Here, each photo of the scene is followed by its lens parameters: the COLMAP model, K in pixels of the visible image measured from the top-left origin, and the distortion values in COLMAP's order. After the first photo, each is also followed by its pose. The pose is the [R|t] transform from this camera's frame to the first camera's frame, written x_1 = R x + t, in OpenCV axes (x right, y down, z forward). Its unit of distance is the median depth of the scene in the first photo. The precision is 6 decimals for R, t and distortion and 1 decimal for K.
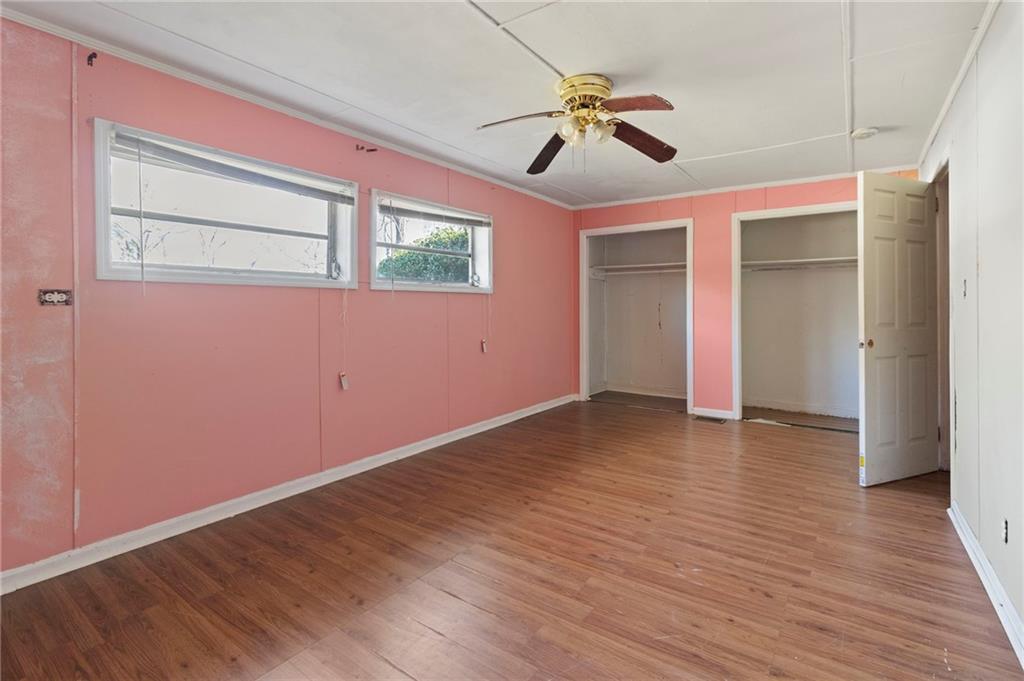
lens RADIAL K [[481.2, 0, 508.3], [0, 481.2, 304.6], [0, 0, 1]] dist [0.002018, -0.000253]
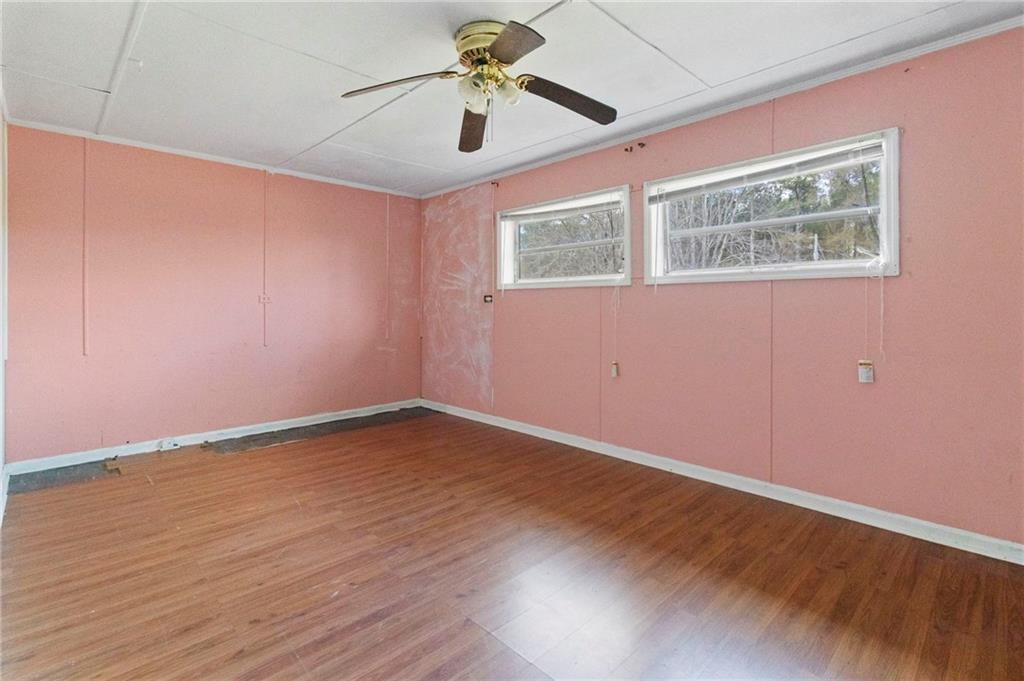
lens RADIAL K [[481.2, 0, 508.3], [0, 481.2, 304.6], [0, 0, 1]] dist [0.002018, -0.000253]
pose [[-0.184175, 0.001744, -0.982892, 1.231740], [0.007280, 0.999973, 0.000411, 0.011438], [0.982867, -0.007079, -0.184183, 1.506992]]
